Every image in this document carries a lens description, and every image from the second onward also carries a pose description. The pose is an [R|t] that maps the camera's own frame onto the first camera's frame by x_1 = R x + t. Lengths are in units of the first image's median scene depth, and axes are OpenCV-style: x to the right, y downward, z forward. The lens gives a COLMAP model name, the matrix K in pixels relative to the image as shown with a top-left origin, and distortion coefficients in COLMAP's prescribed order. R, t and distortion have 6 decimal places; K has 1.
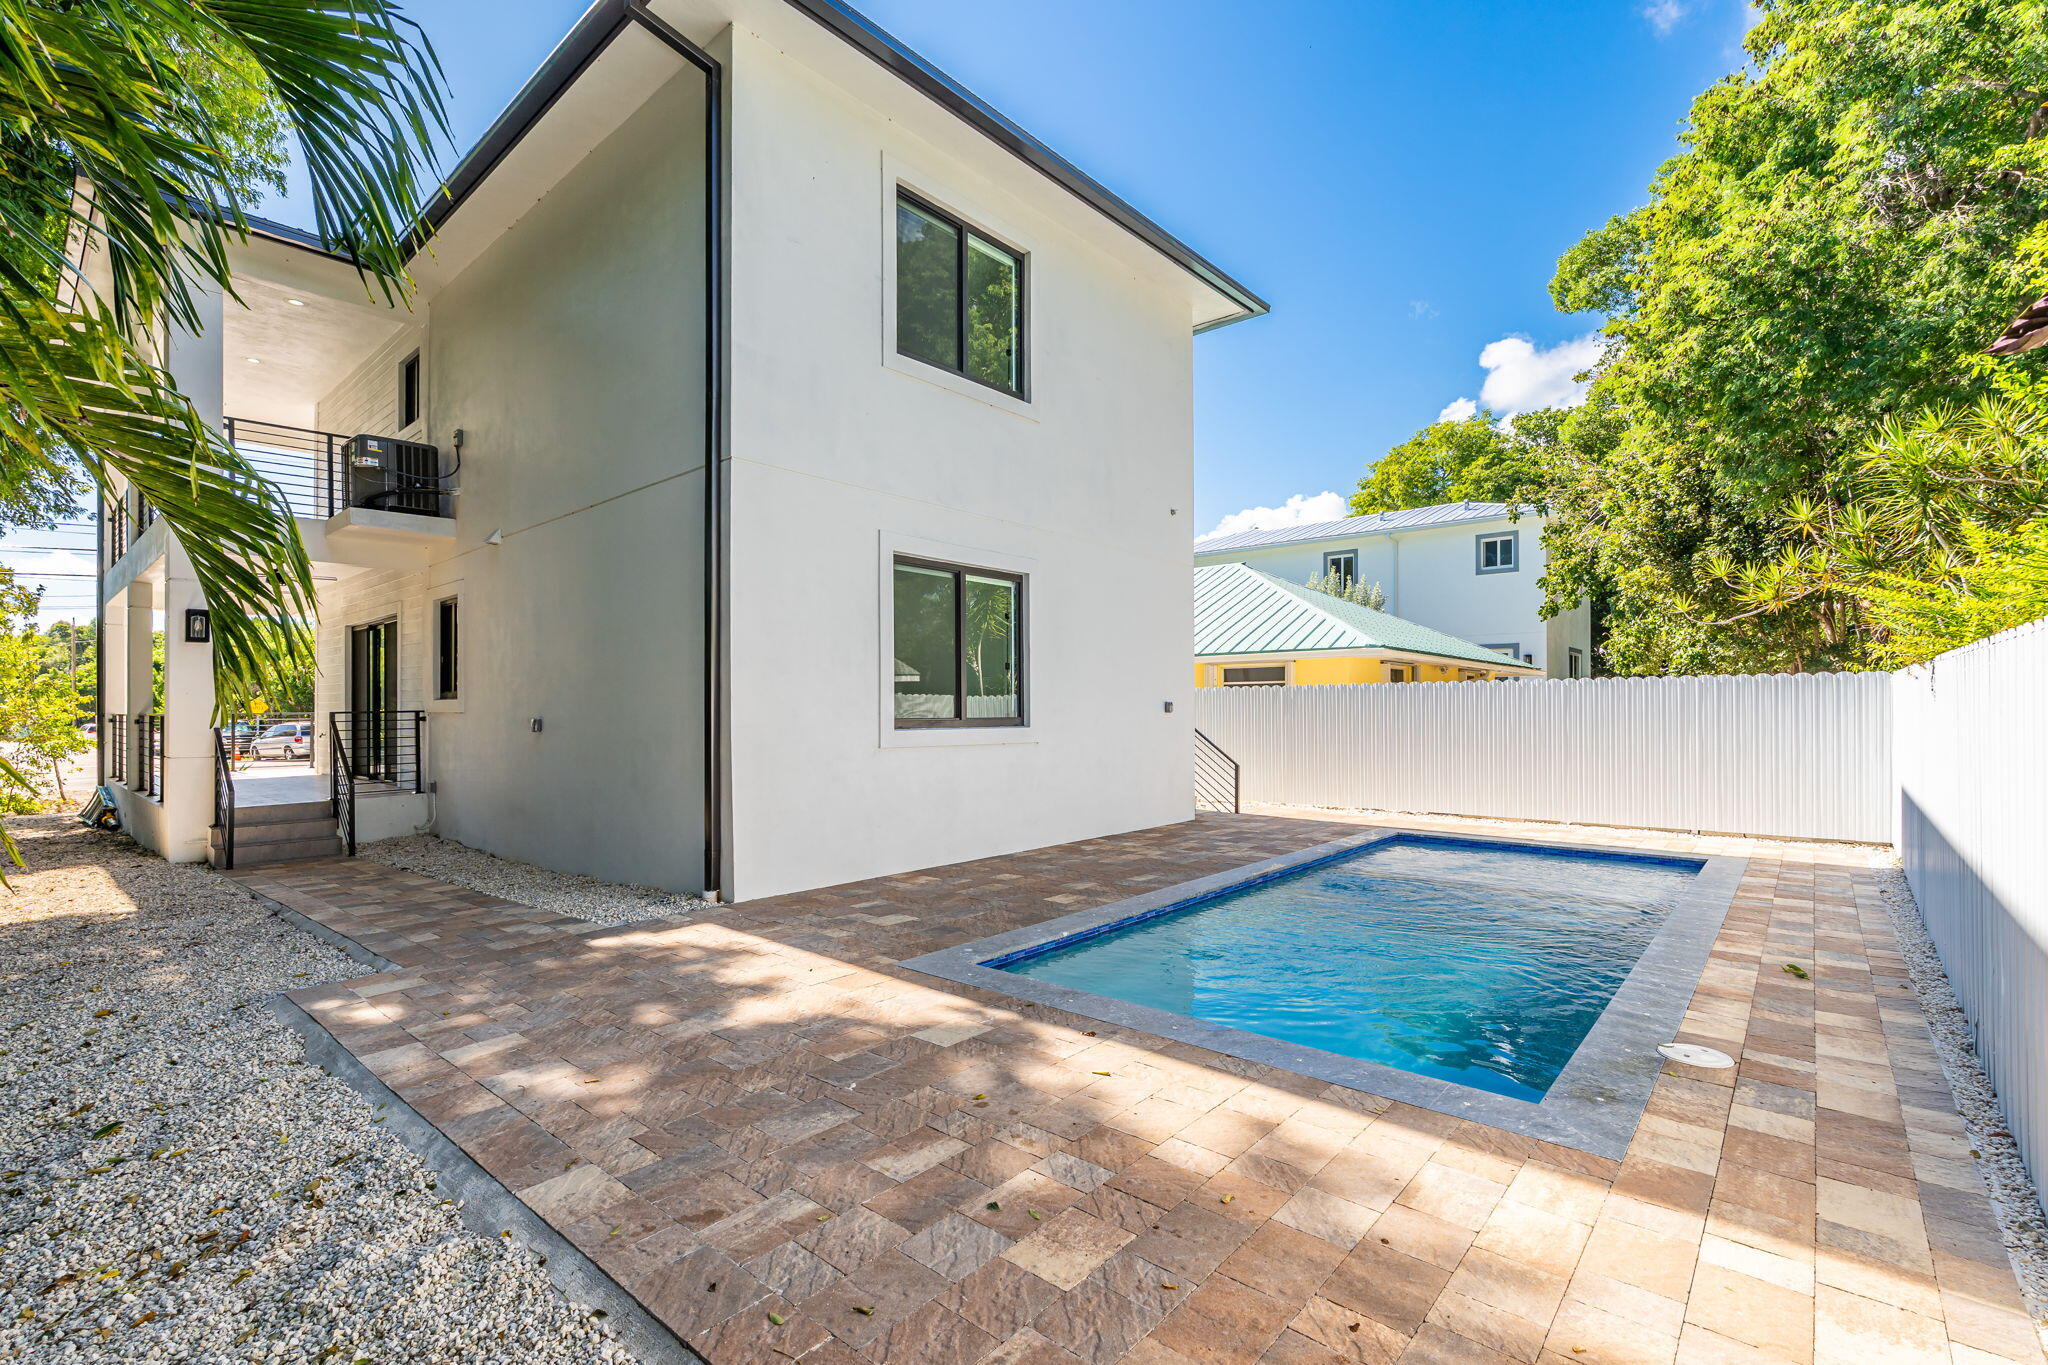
lens RADIAL K [[911.2, 0, 1020.7], [0, 911.2, 696.5], [0, 0, 1]] dist [-0.002490, 0.000275]
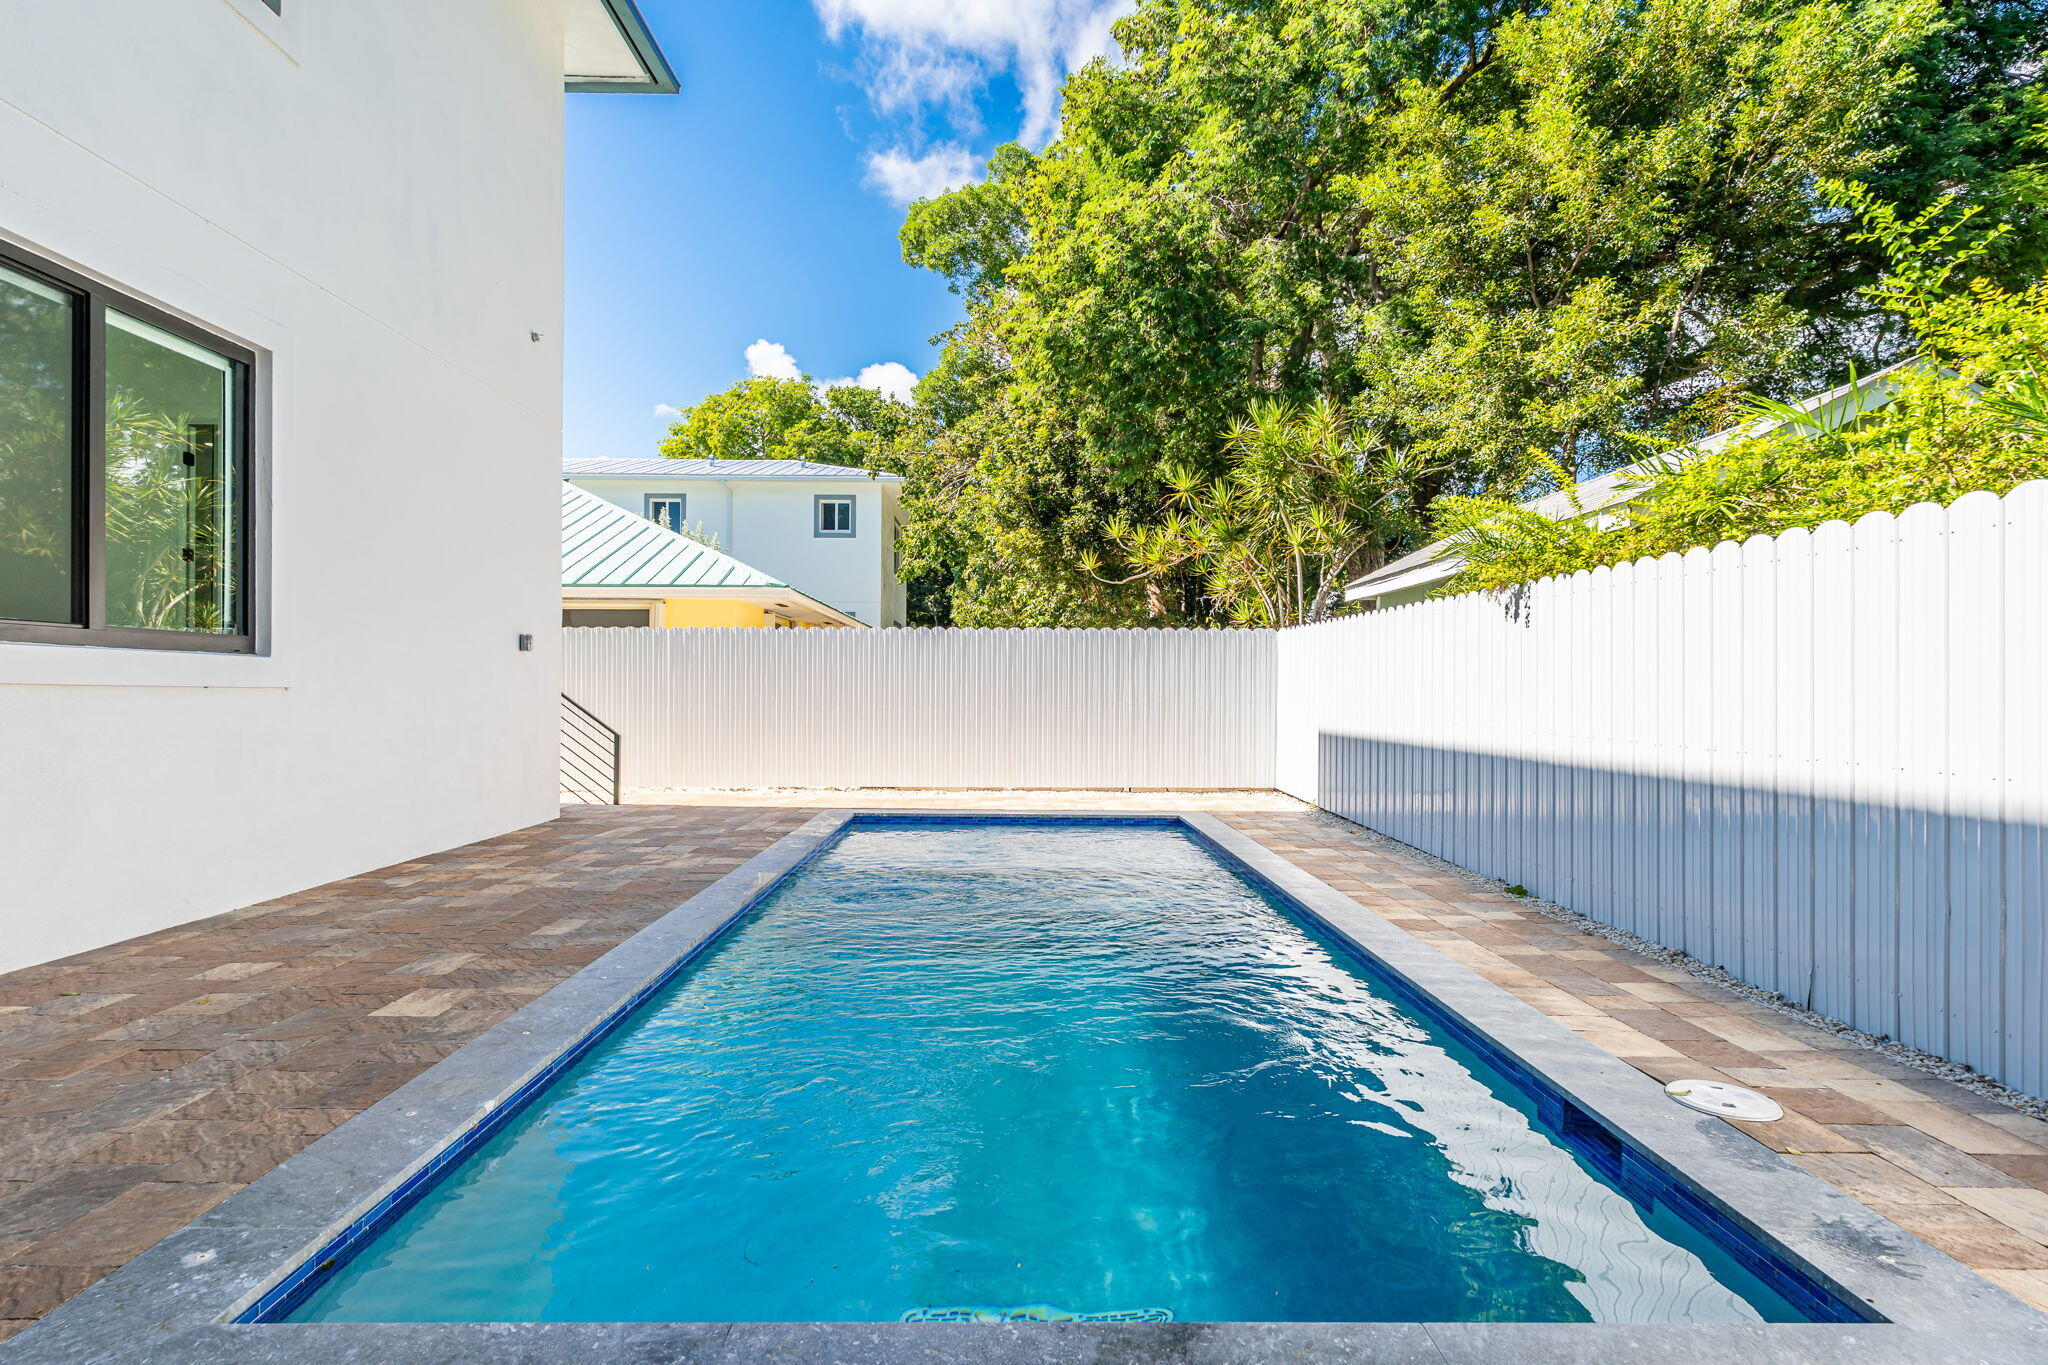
lens RADIAL K [[1002.4, 0, 1036.6], [0, 1002.4, 683.3], [0, 0, 1]] dist [0.011622, -0.003724]
pose [[0.748505, 0.011883, 0.663023, -0.030045], [-0.018028, 0.999835, 0.002432, 0.028223], [-0.662884, -0.013773, 0.748595, 0.216490]]
